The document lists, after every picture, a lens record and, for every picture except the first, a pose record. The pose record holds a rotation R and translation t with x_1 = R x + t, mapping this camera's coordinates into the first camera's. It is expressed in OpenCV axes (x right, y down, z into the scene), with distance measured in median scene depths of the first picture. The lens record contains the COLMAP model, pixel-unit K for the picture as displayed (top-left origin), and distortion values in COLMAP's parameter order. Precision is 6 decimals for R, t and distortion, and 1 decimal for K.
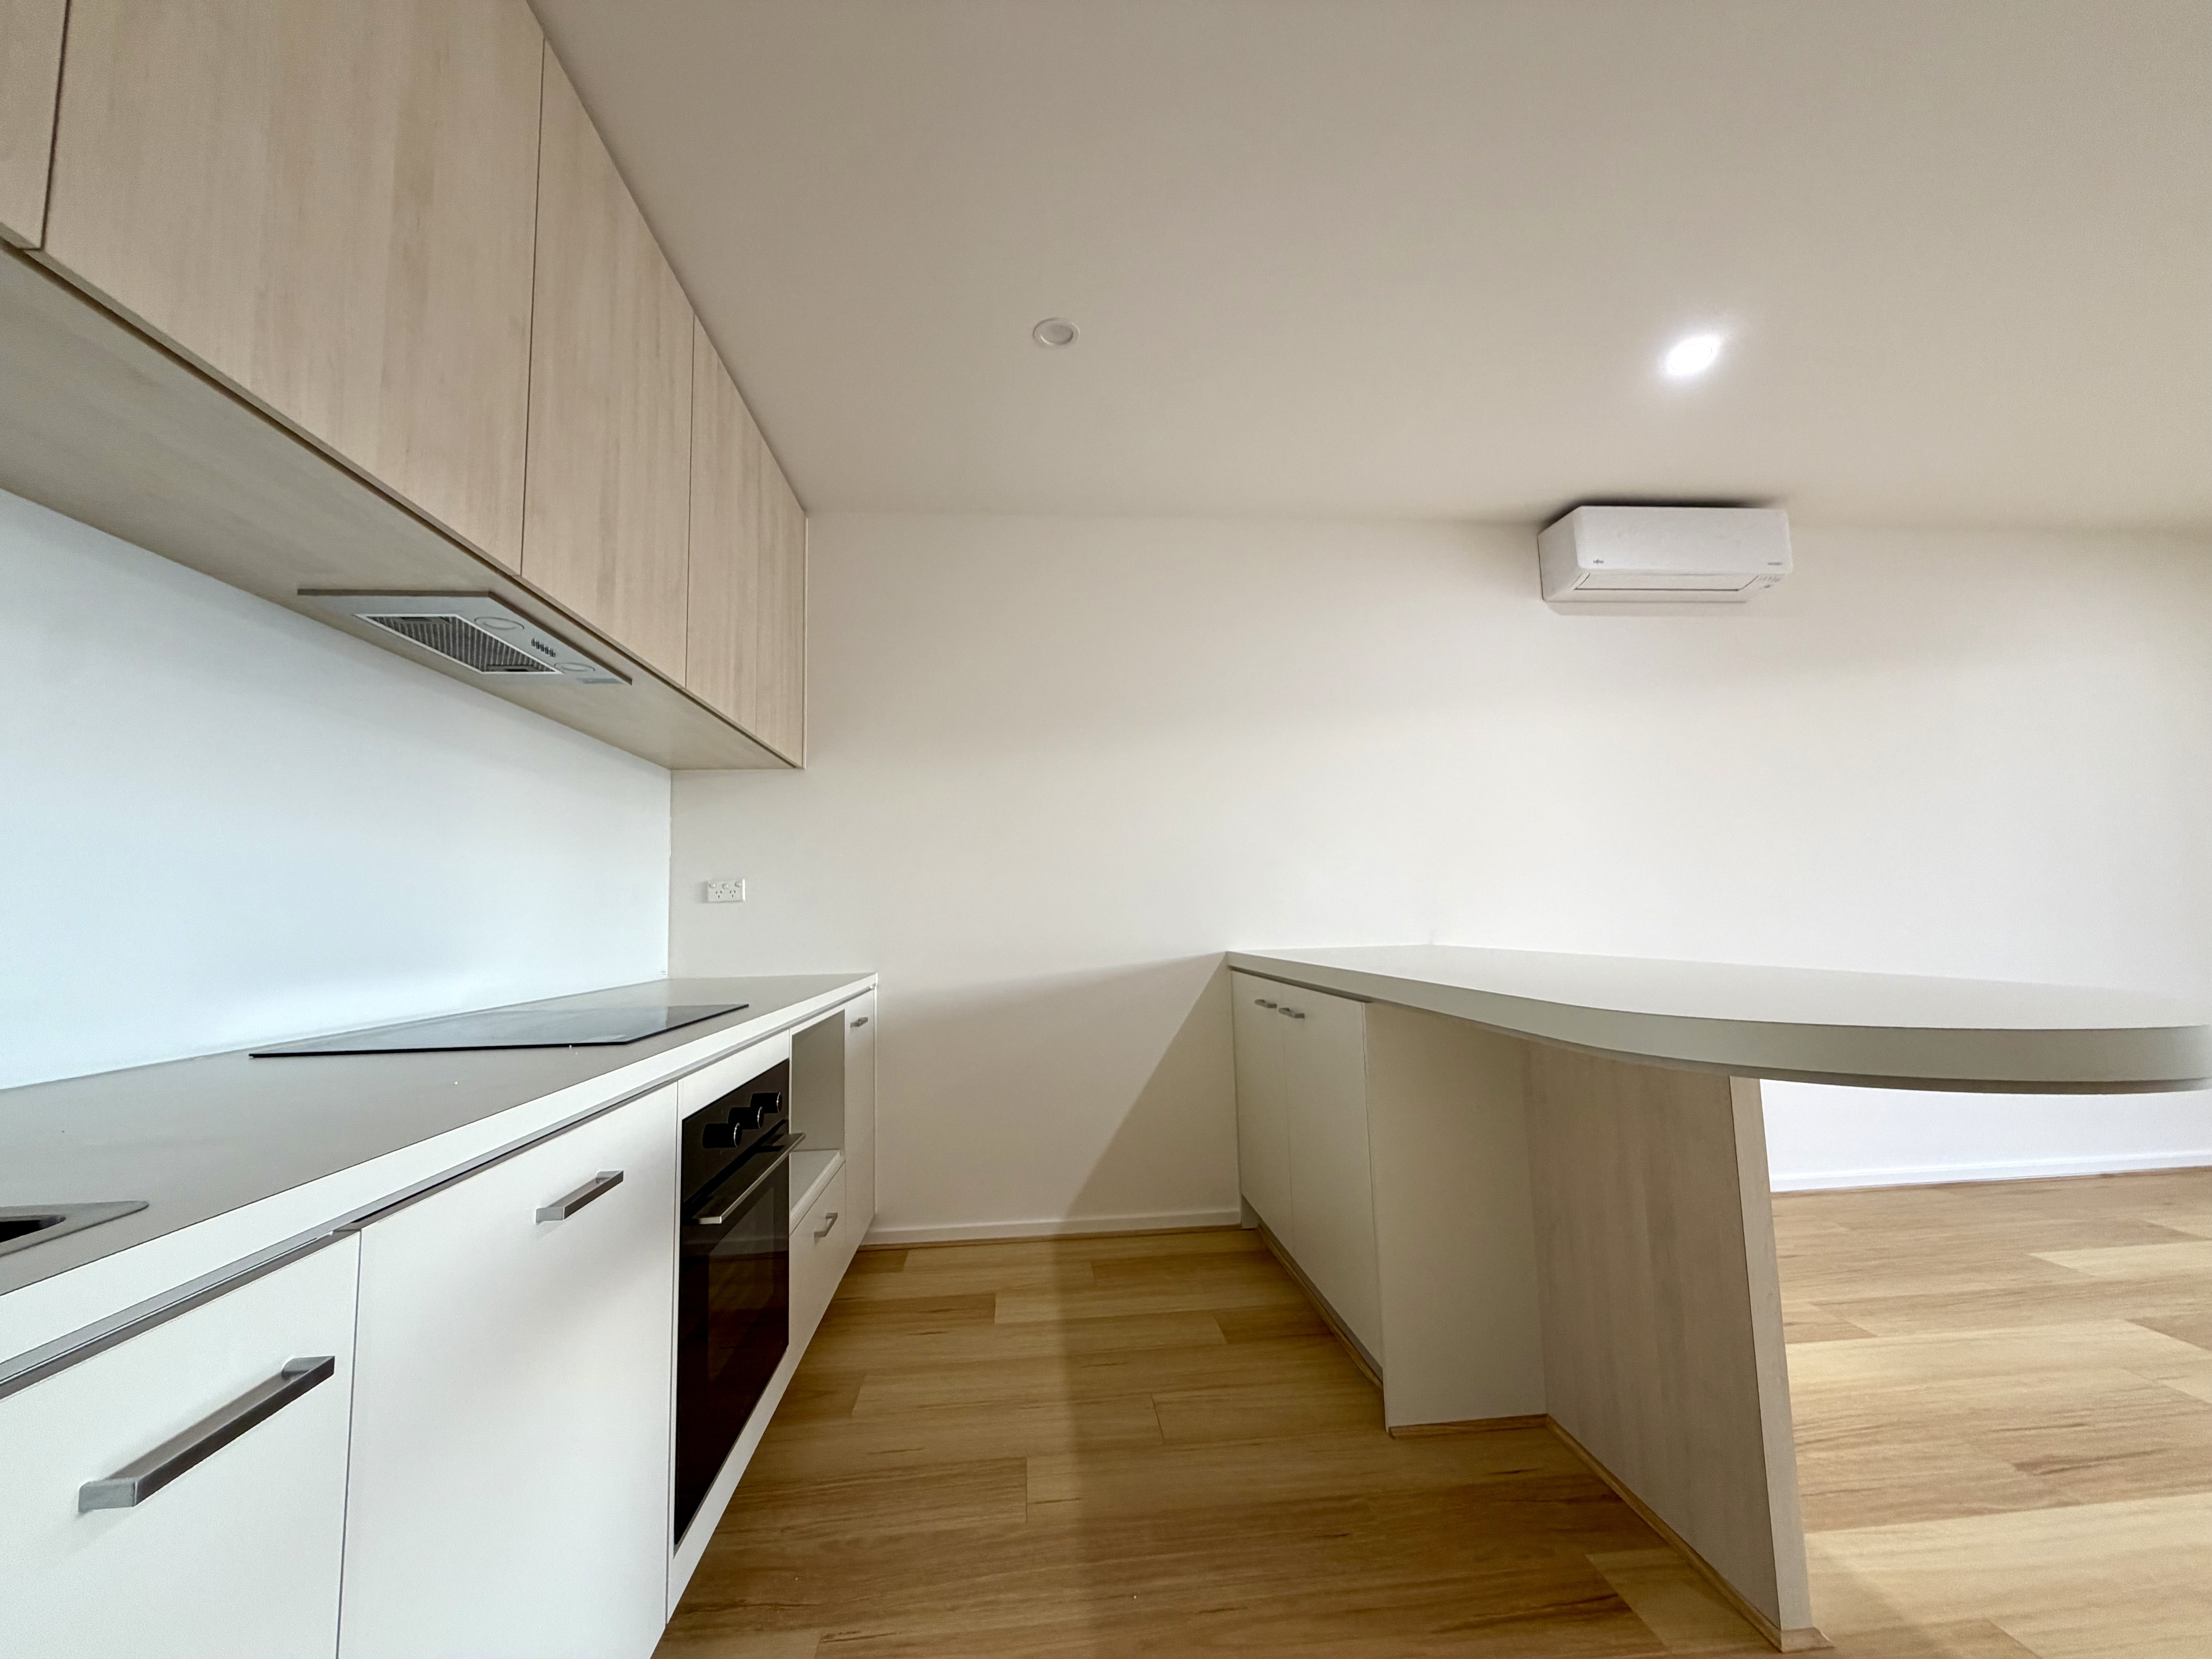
lens RADIAL K [[877.0, 0, 1101.7], [0, 877.0, 828.7], [0, 0, 1]] dist [-0.002592, 0.000086]
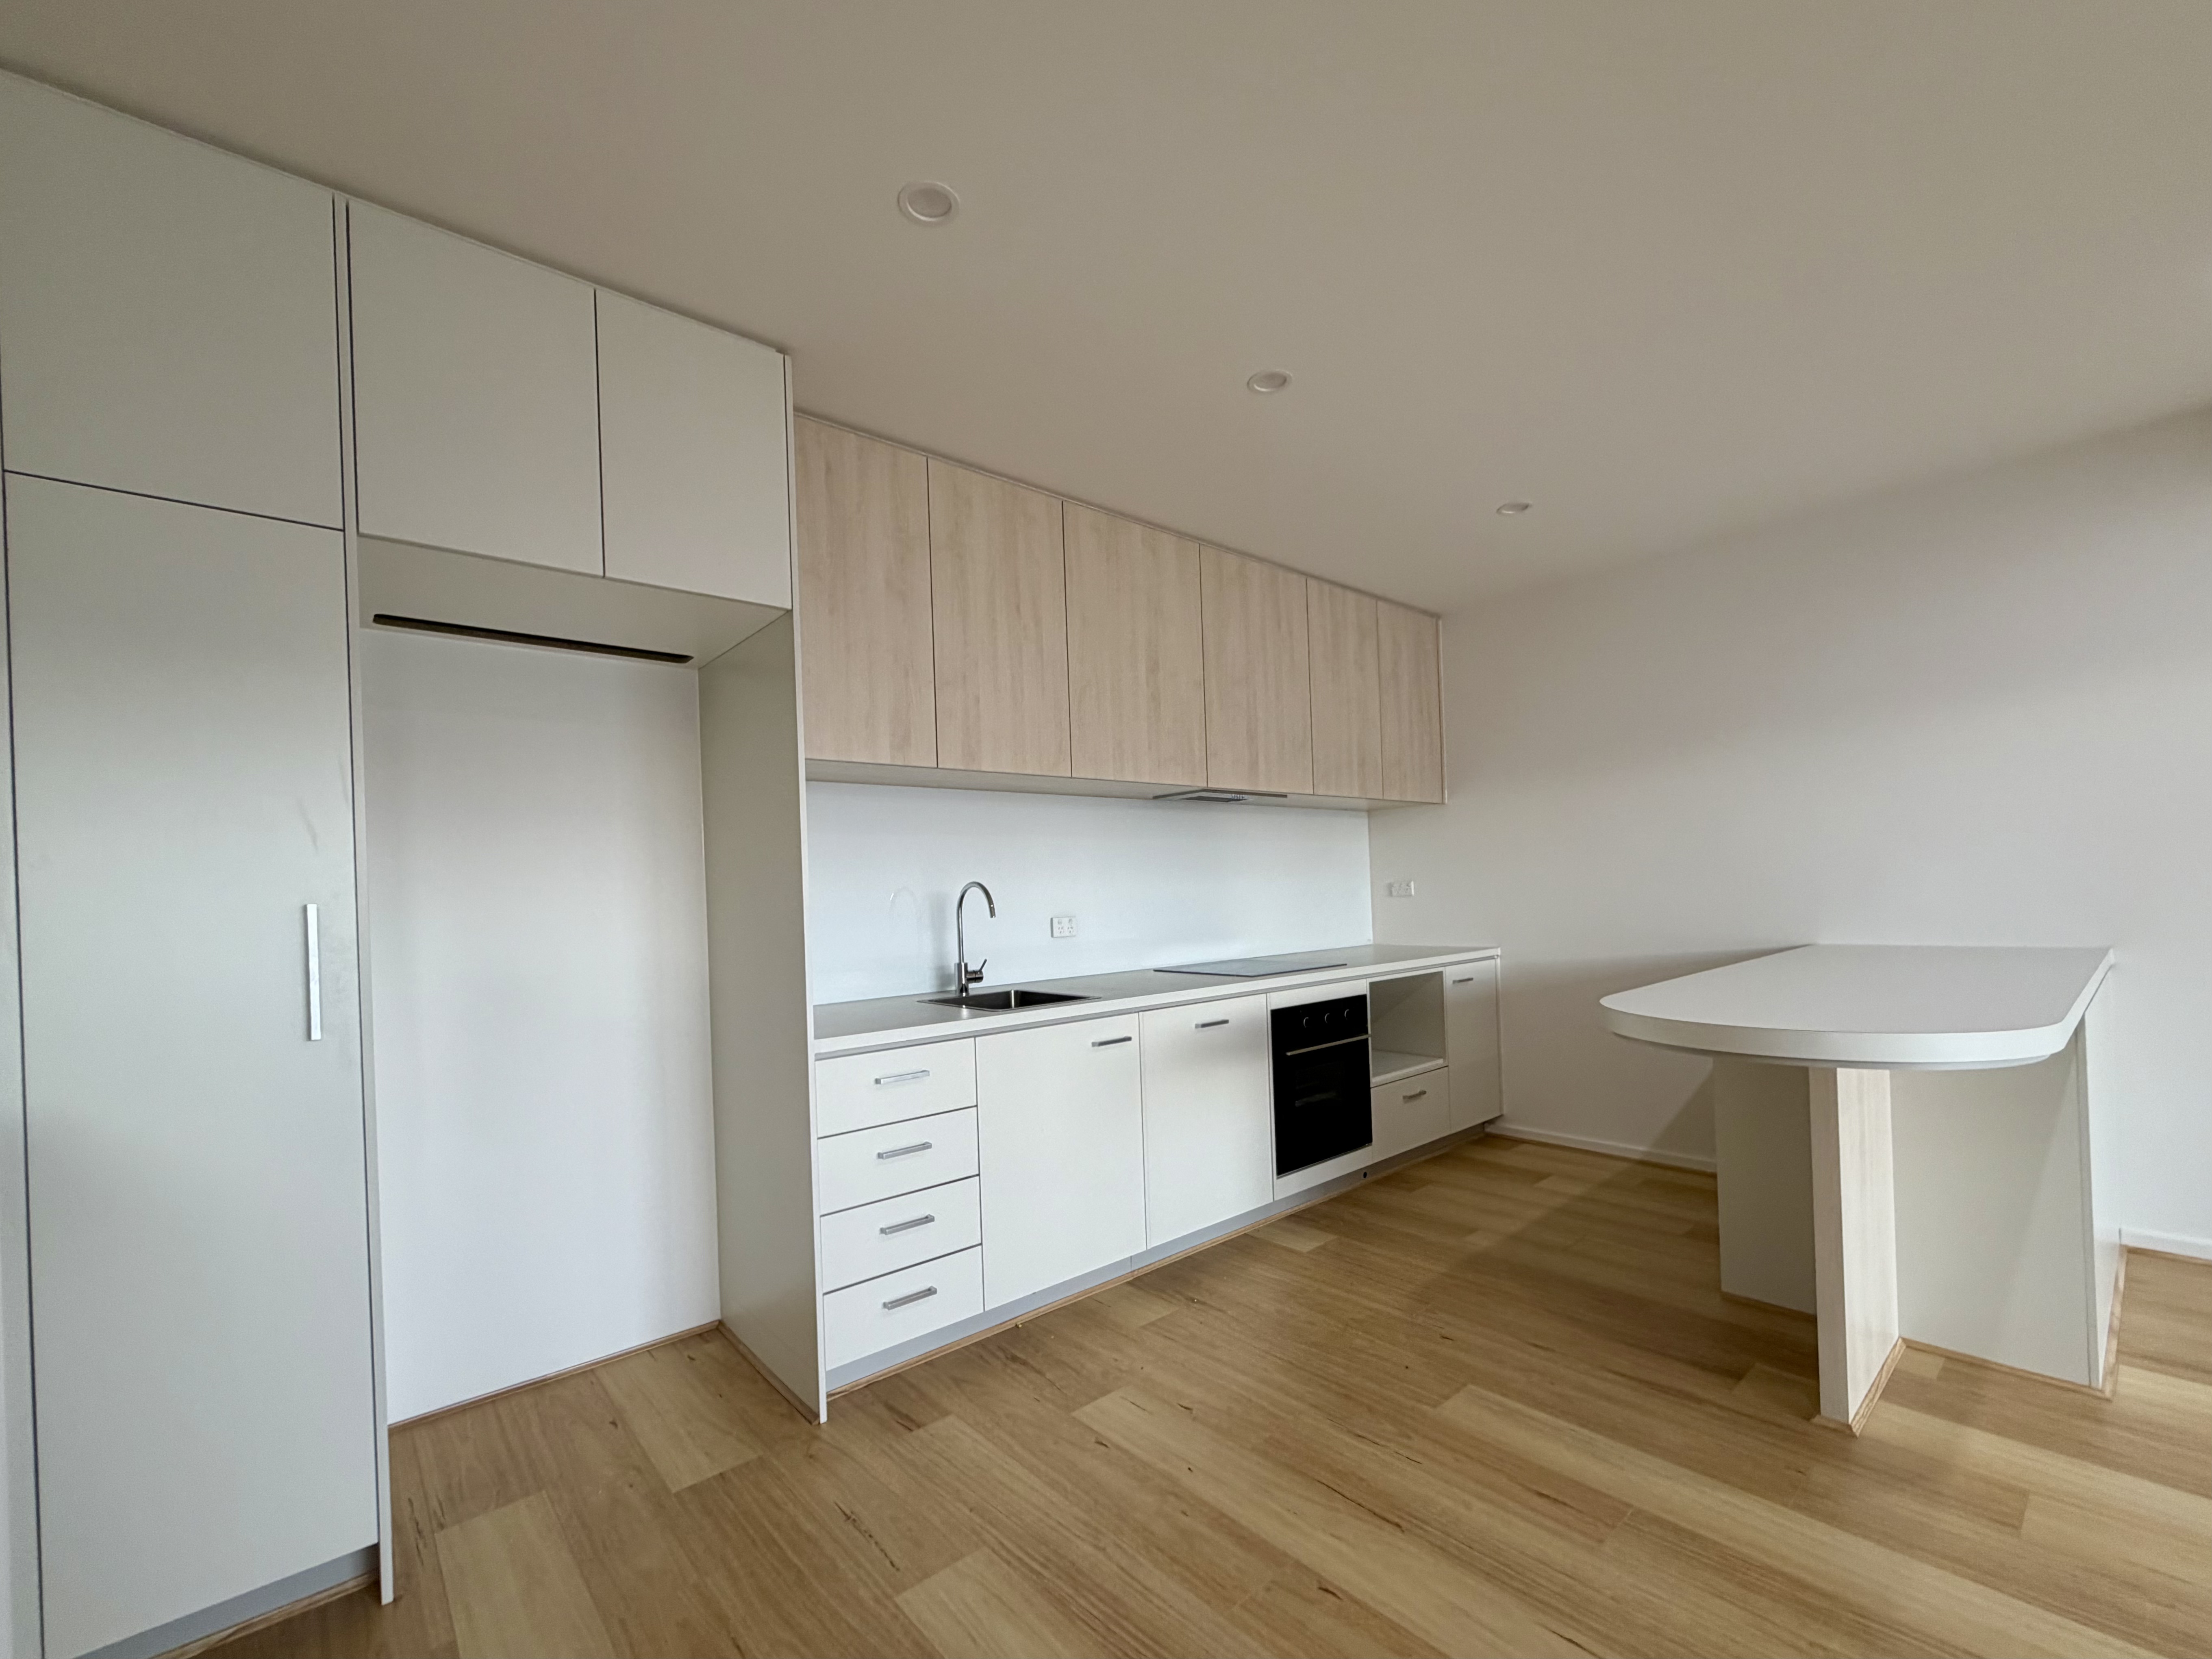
lens RADIAL K [[931.7, 0, 1097.6], [0, 931.7, 897.9], [0, 0, 1]] dist [0.000806, 0.000033]
pose [[0.582420, 0.010180, -0.812824, 0.726078], [0.100538, 0.991342, 0.084456, -0.129472], [0.806647, -0.130909, 0.576354, -0.450259]]
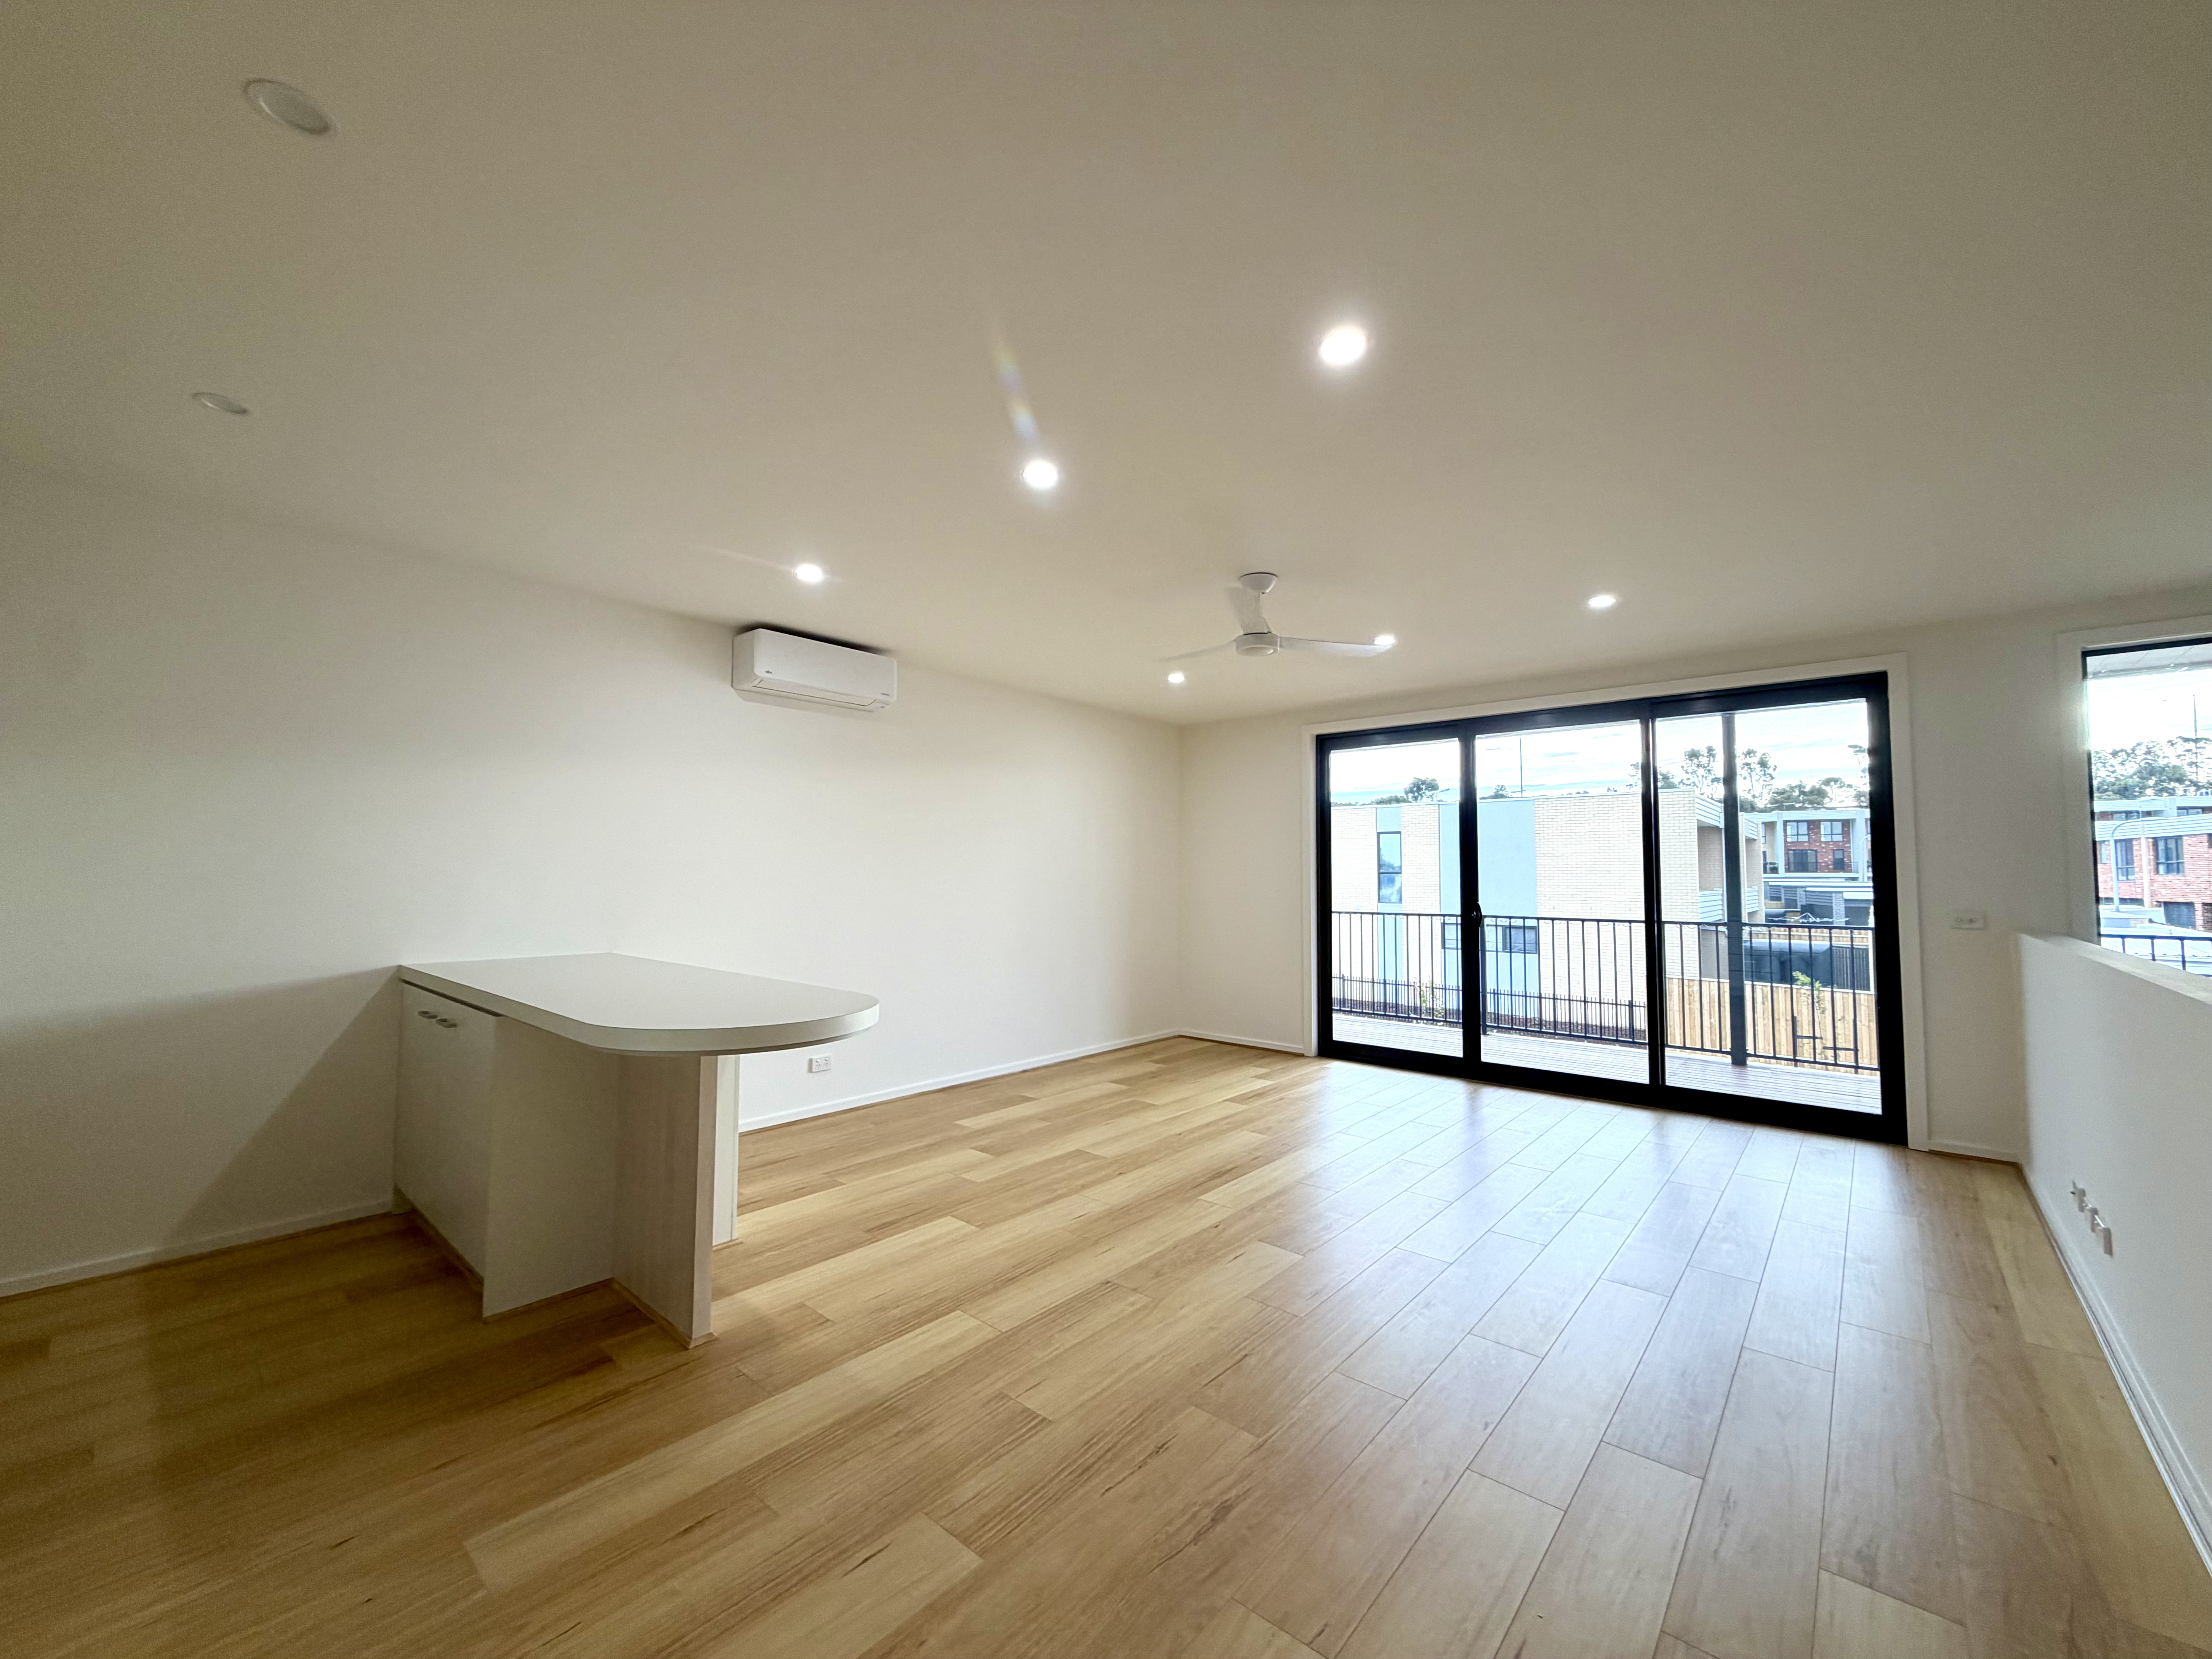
lens RADIAL K [[877.0, 0, 1101.7], [0, 877.0, 828.7], [0, 0, 1]] dist [-0.002592, 0.000086]
pose [[0.725301, 0.066347, 0.685227, 0.025755], [-0.091335, 0.995820, 0.000257, -0.142826], [-0.682346, -0.062772, 0.728329, -0.493188]]
